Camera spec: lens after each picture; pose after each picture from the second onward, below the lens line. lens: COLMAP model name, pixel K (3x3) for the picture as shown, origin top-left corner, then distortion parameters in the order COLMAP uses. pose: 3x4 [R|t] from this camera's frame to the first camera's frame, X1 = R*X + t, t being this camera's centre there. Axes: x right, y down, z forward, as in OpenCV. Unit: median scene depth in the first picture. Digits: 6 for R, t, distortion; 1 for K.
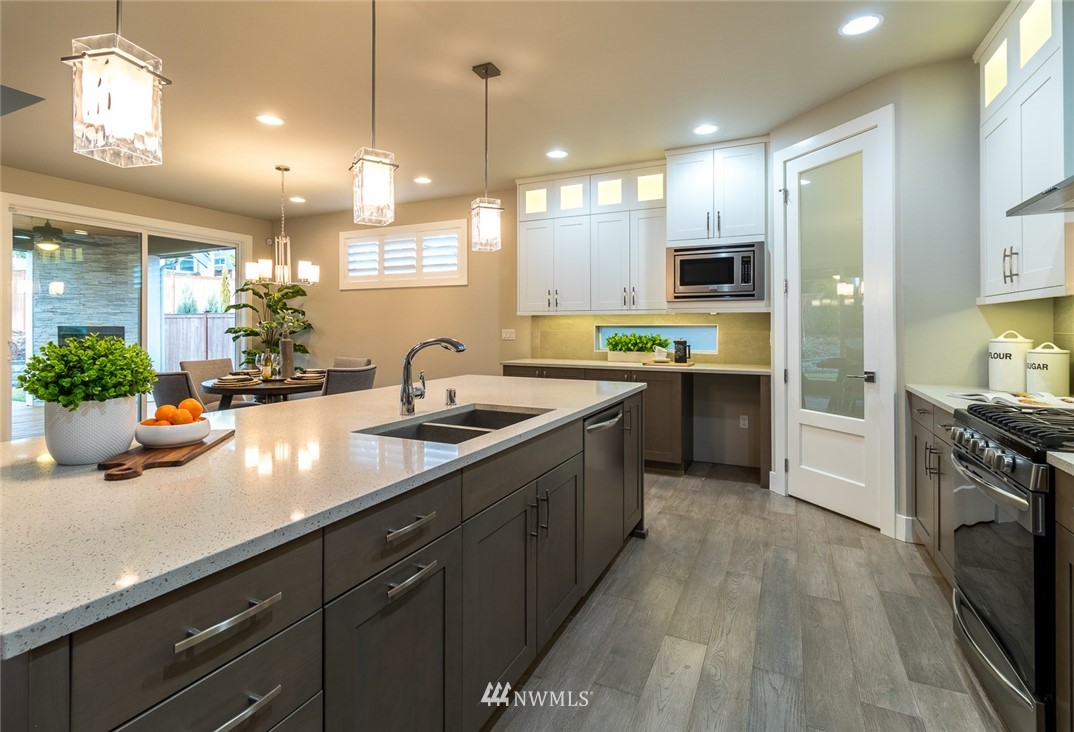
lens RADIAL K [[517.1, 0, 538.0], [0, 517.1, 329.9], [0, 0, 1]] dist [-0.000323, -0.000916]
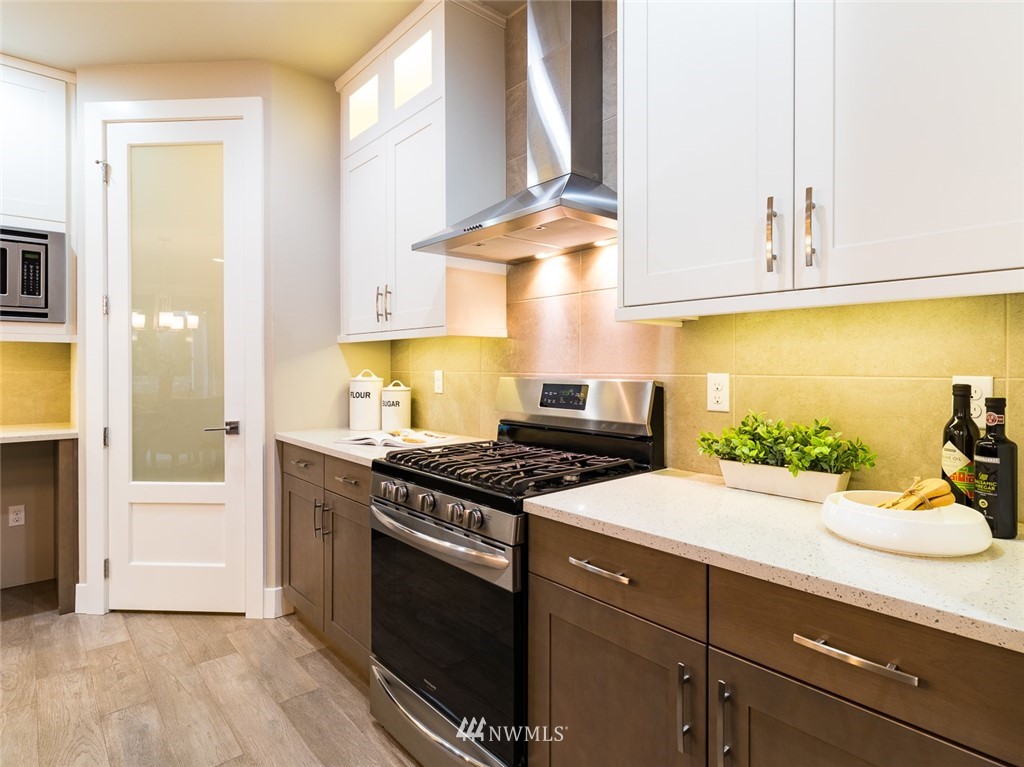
lens RADIAL K [[550.4, 0, 497.0], [0, 550.4, 366.2], [0, 0, 1]] dist [0.002340, 0.000578]
pose [[0.399965, 0.000546, 0.916530, 0.020186], [0.002531, 0.999995, -0.001700, -0.001868], [-0.916527, 0.003000, 0.399961, 0.239729]]
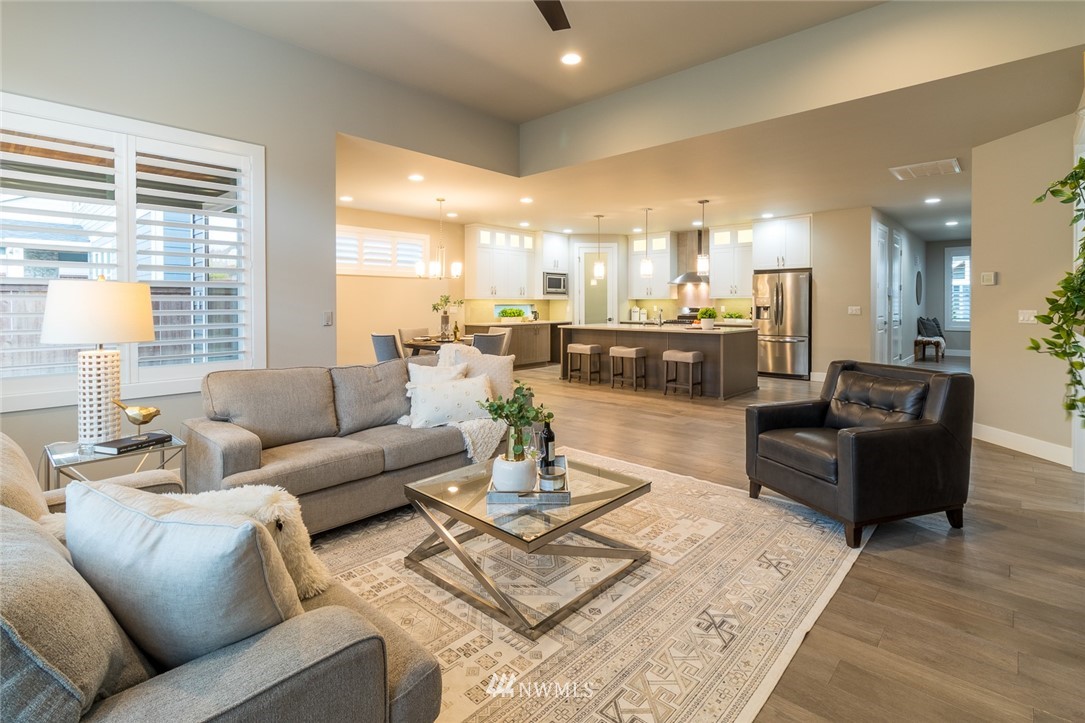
lens RADIAL K [[515.2, 0, 533.6], [0, 515.2, 321.6], [0, 0, 1]] dist [0.001253, 0.000646]
pose [[0.298358, -0.035566, 0.953791, -2.366877], [0.006393, 0.999358, 0.035266, -0.016170], [-0.954433, -0.004424, 0.298394, 0.387511]]
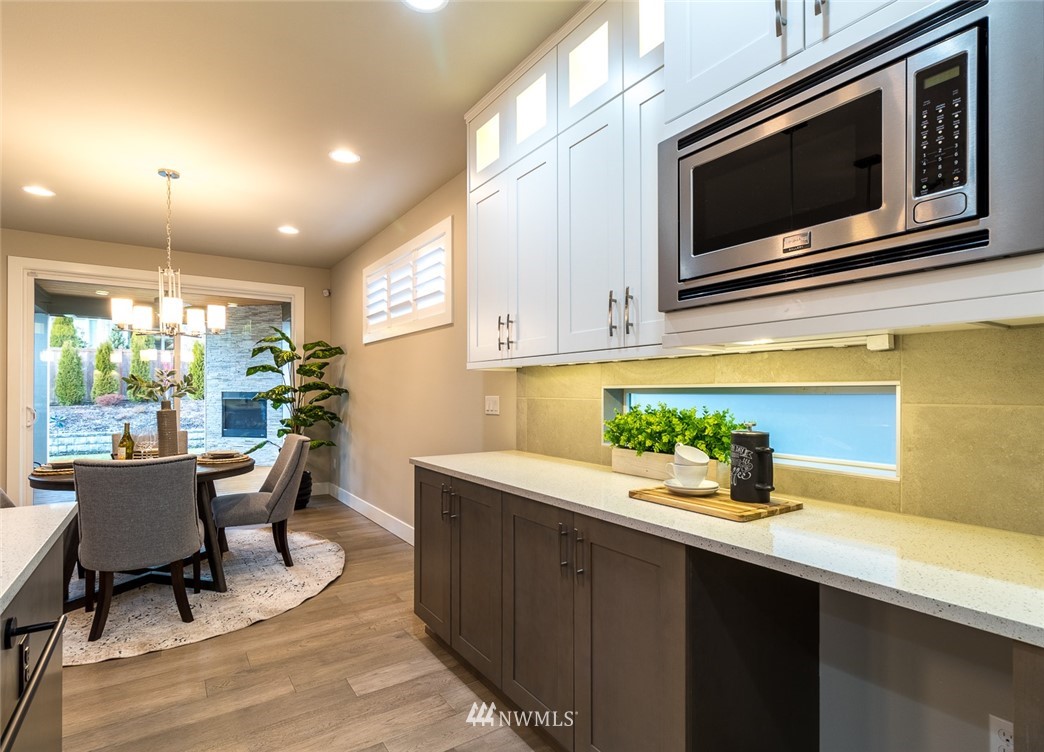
lens RADIAL K [[533.8, 0, 518.2], [0, 533.8, 392.7], [0, 0, 1]] dist [0.000374, 0.000312]
pose [[0.861394, -0.002181, -0.507932, 0.394011], [0.001190, 0.999997, -0.002277, -0.004690], [0.507935, 0.001357, 0.861394, 0.776829]]
